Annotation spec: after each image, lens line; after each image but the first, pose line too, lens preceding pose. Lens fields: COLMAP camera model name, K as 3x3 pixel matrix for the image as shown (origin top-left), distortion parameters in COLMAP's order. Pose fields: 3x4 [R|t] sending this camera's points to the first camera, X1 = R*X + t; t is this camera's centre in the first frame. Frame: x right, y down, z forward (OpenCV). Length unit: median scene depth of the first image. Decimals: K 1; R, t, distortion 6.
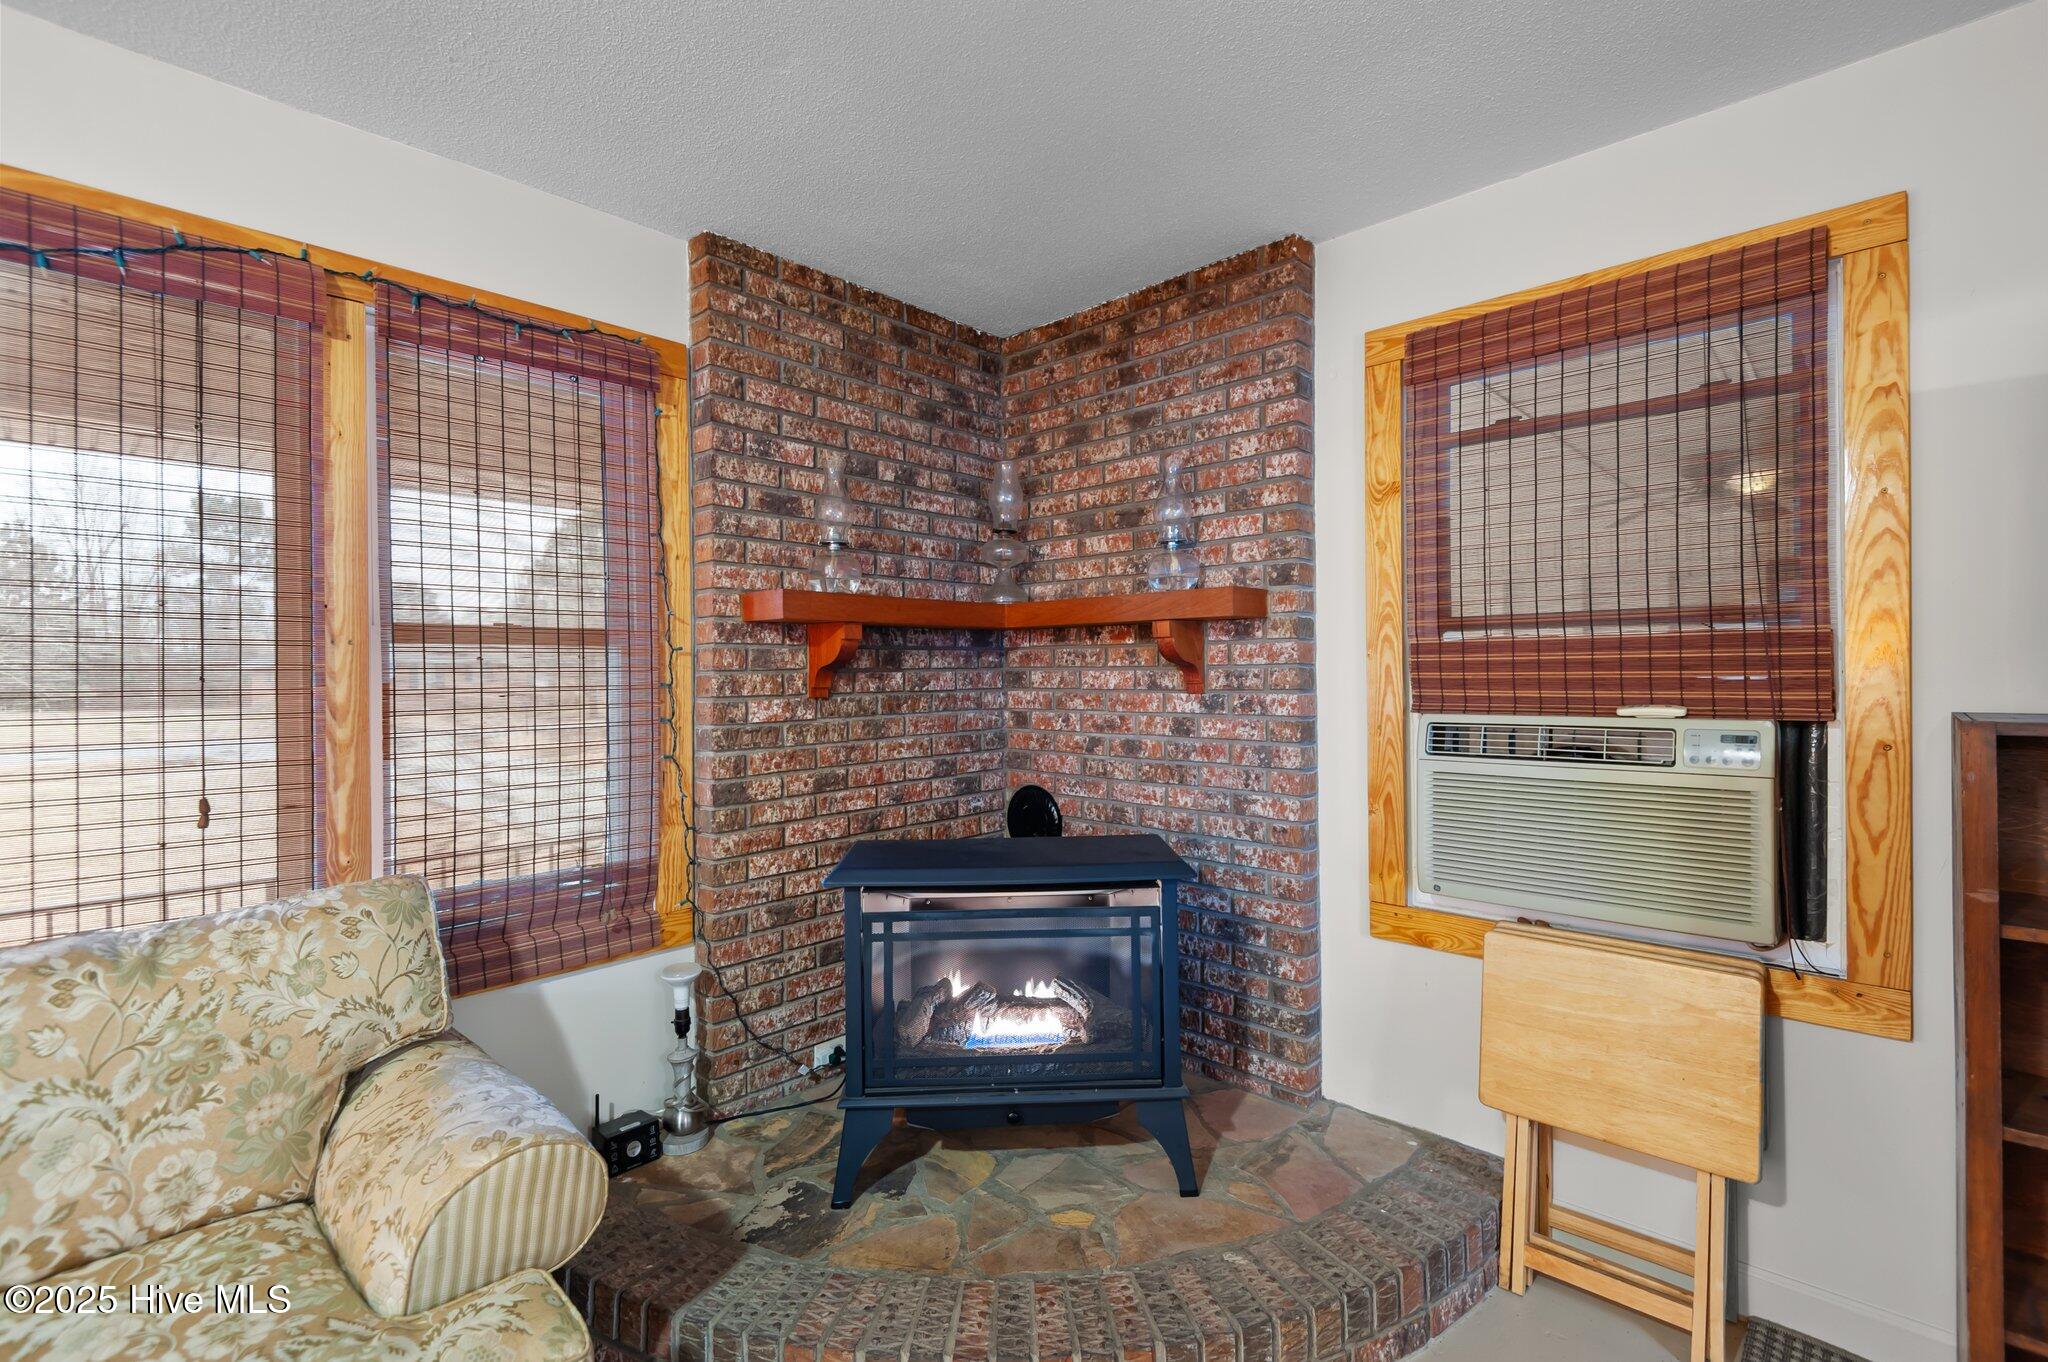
lens RADIAL K [[932.5, 0, 1006.4], [0, 932.5, 683.7], [0, 0, 1]] dist [0.010596, -0.002793]
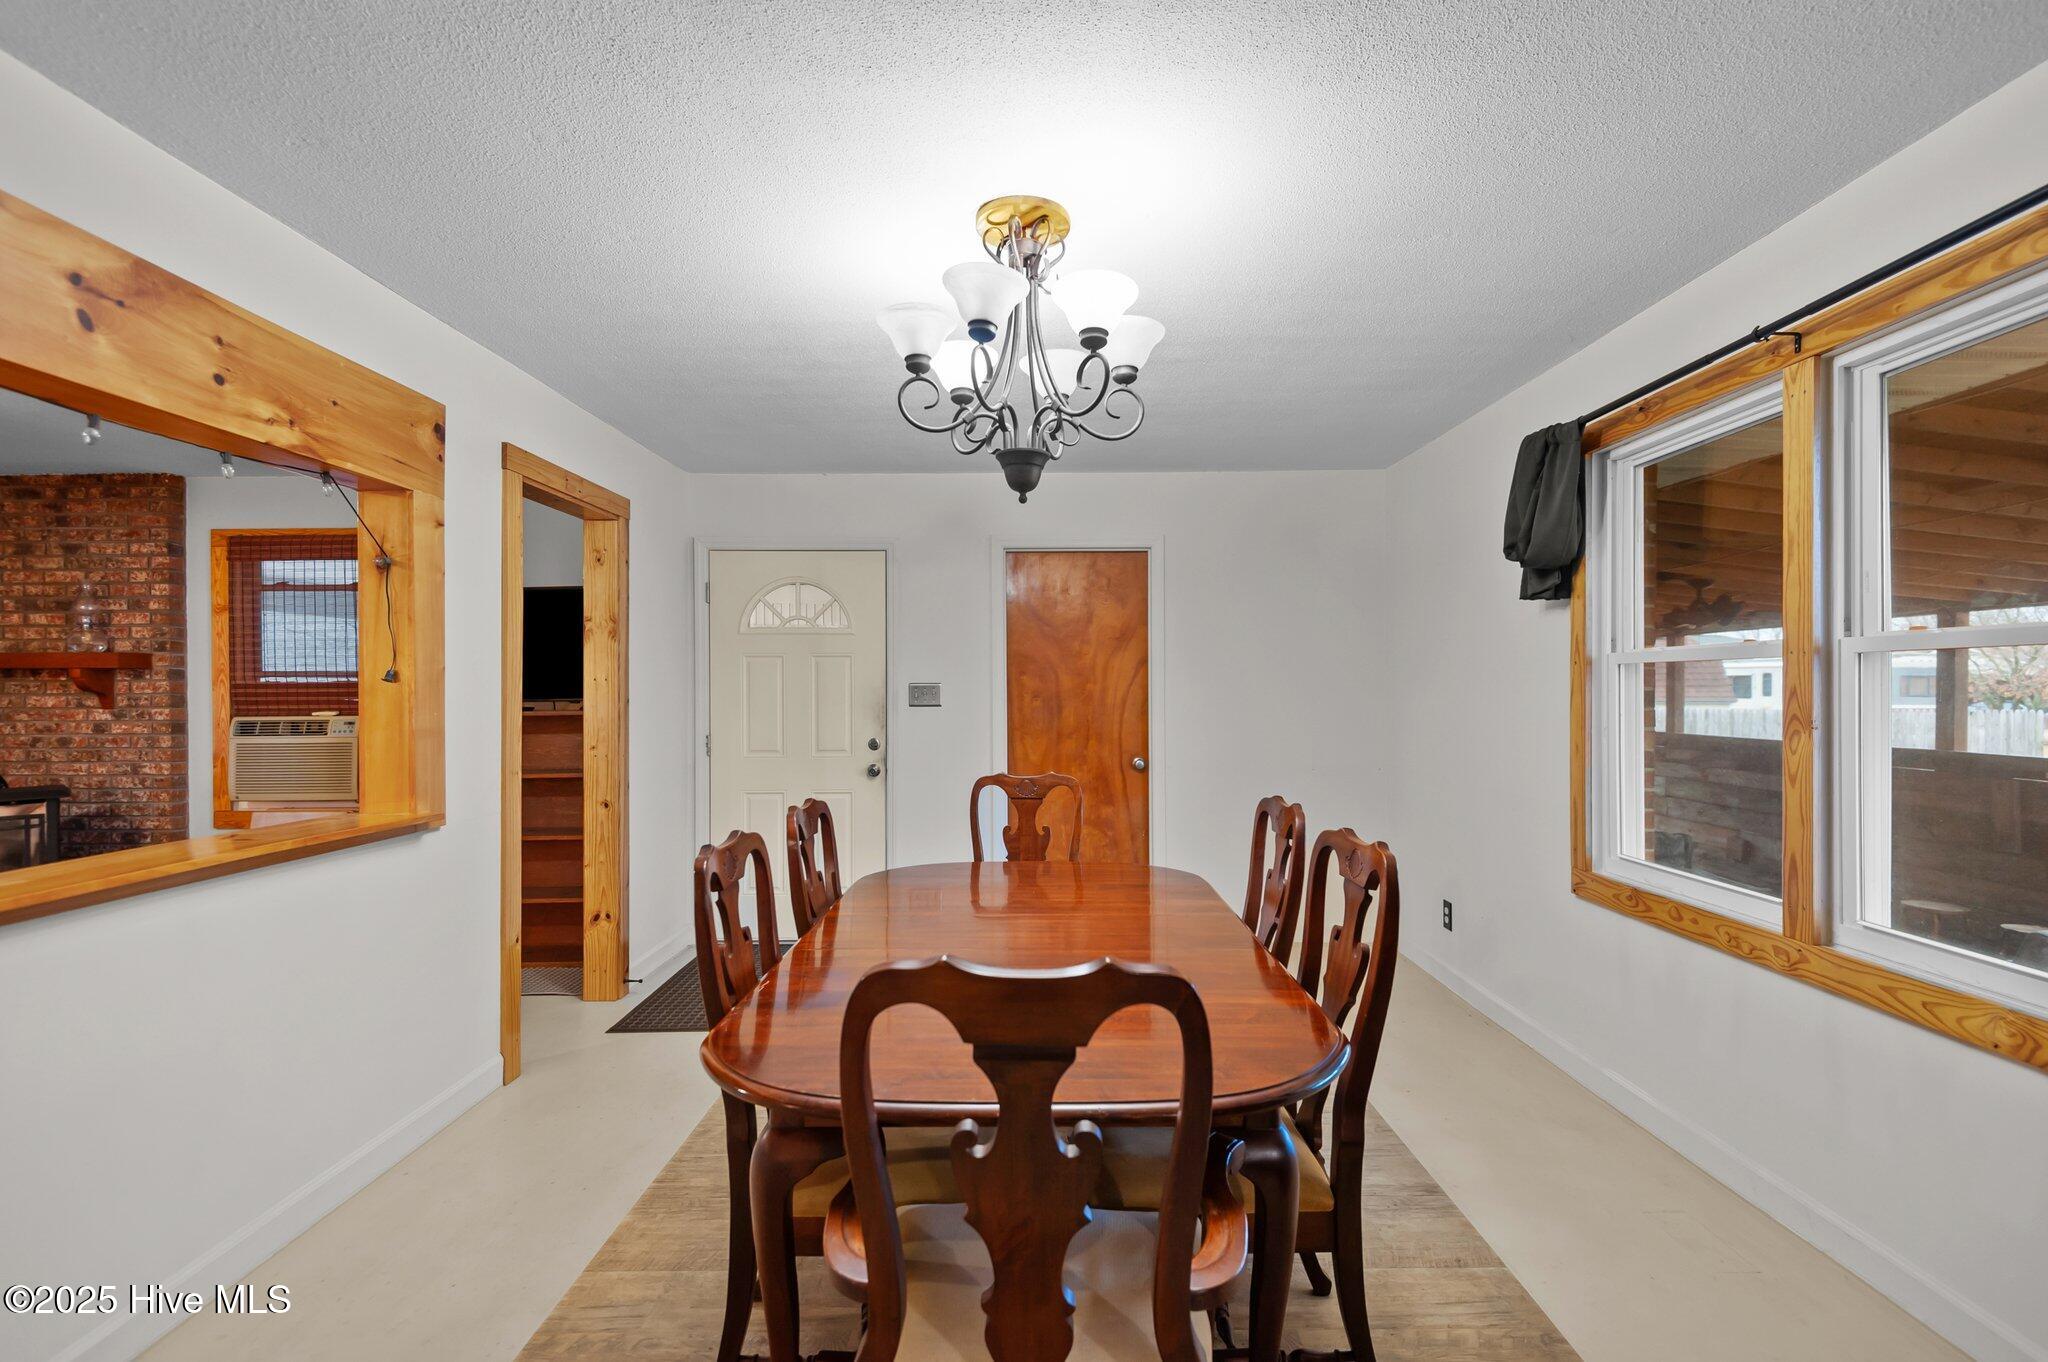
lens RADIAL K [[932.5, 0, 1020.5], [0, 932.5, 695.5], [0, 0, 1]] dist [0.010596, -0.002793]
pose [[0.727531, 0.004149, 0.686062, 0.243700], [0.008105, 0.999860, -0.014642, 0.025410], [-0.686027, 0.016213, 0.727396, -1.528313]]
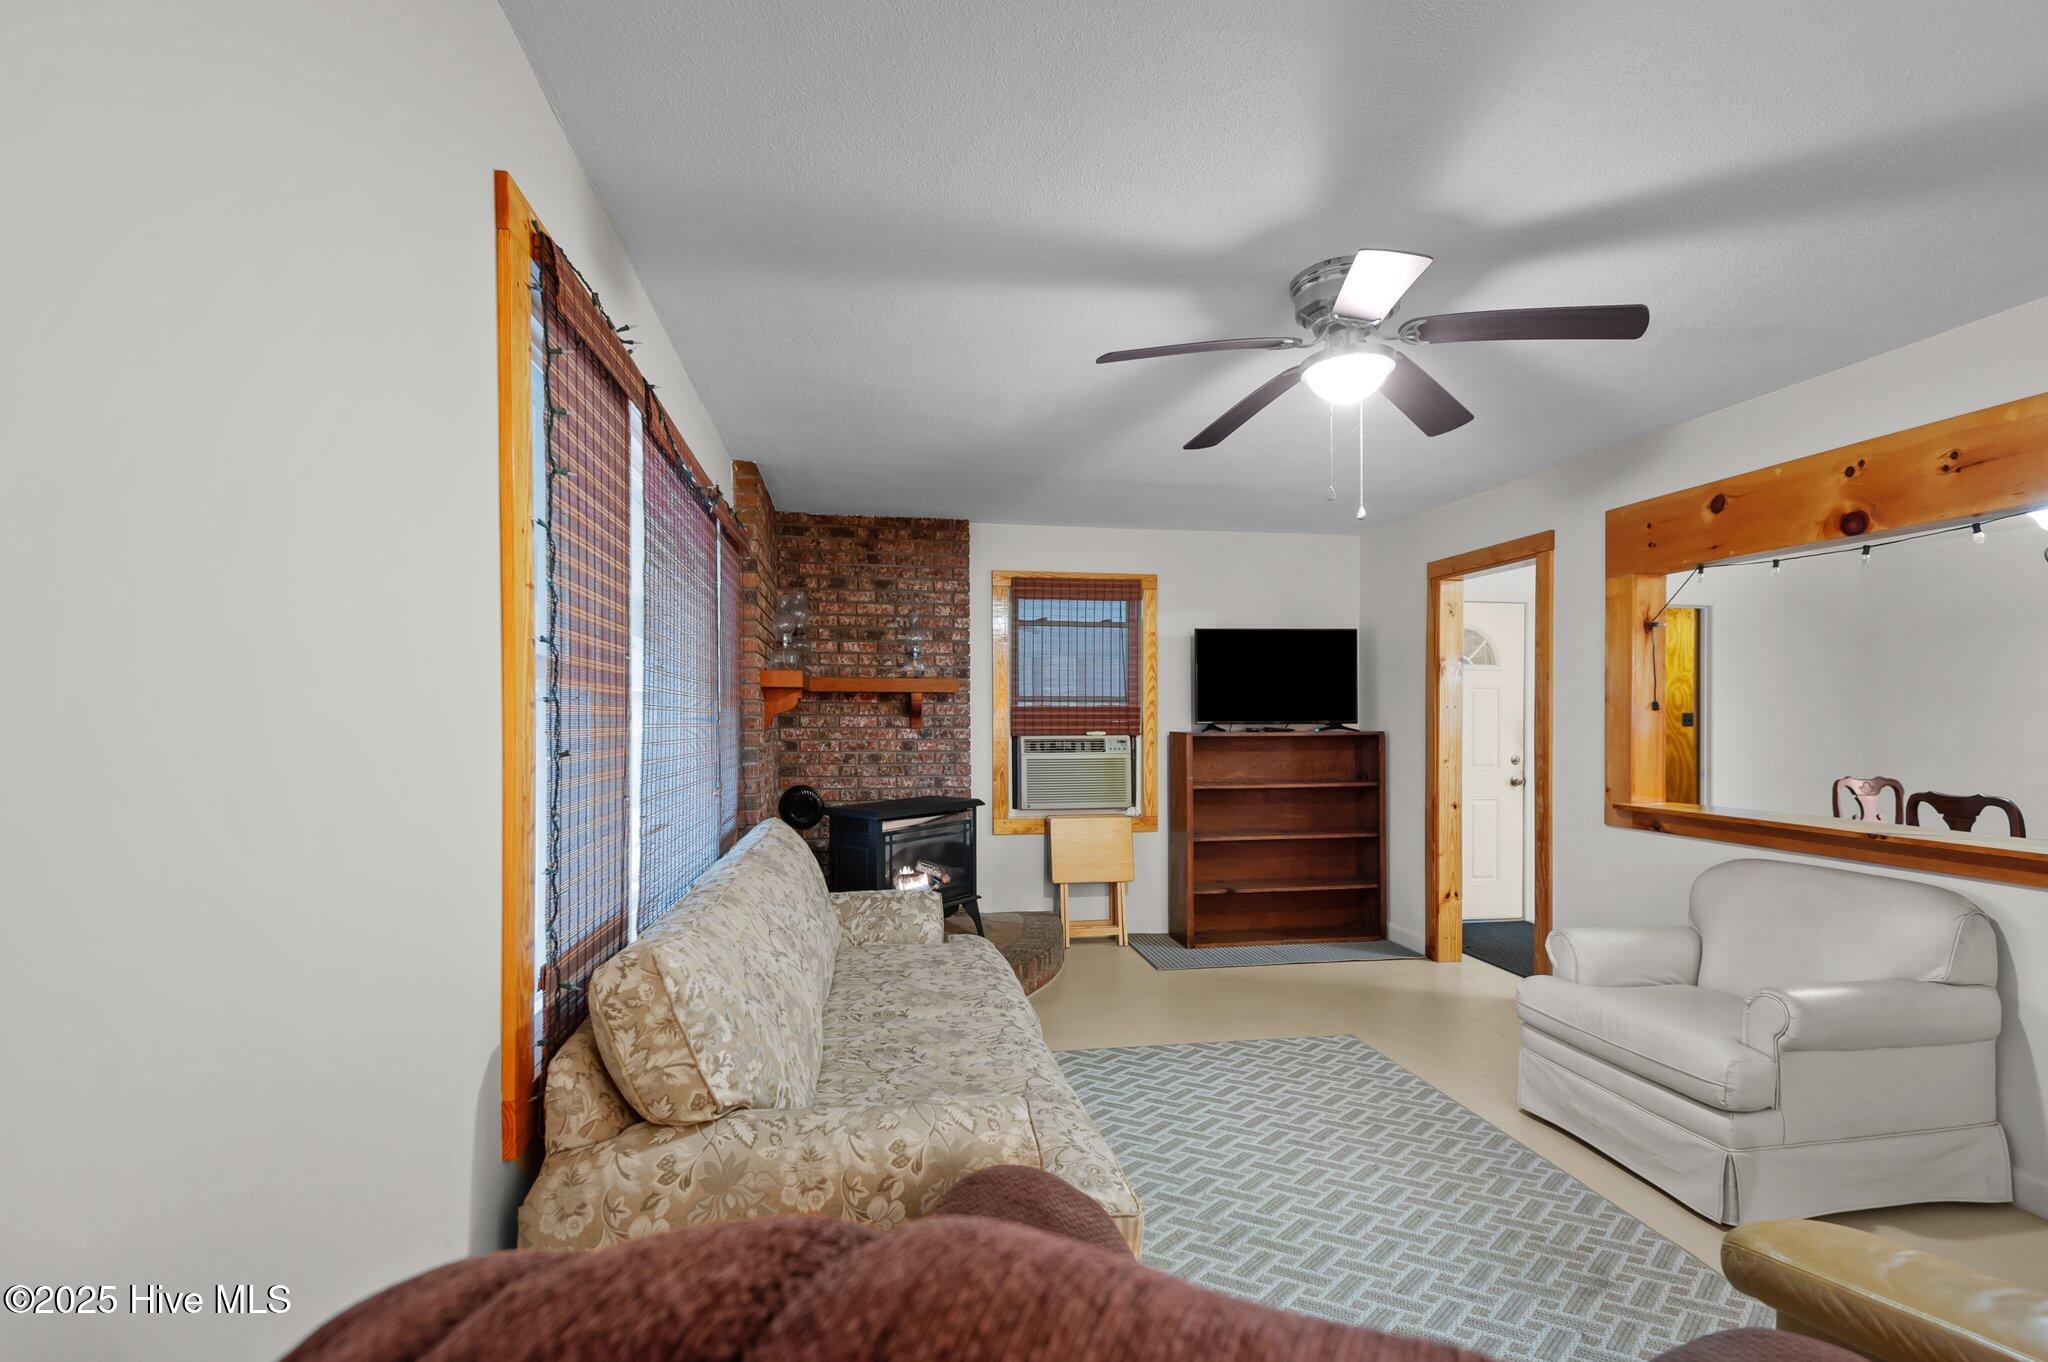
lens RADIAL K [[932.5, 0, 1033.8], [0, 932.5, 724.2], [0, 0, 1]] dist [0.010596, -0.002793]
pose [[0.591586, 0.006241, 0.806218, -1.275357], [0.004248, 0.999932, -0.010858, 0.023745], [-0.806230, 0.009848, 0.591520, -0.388092]]
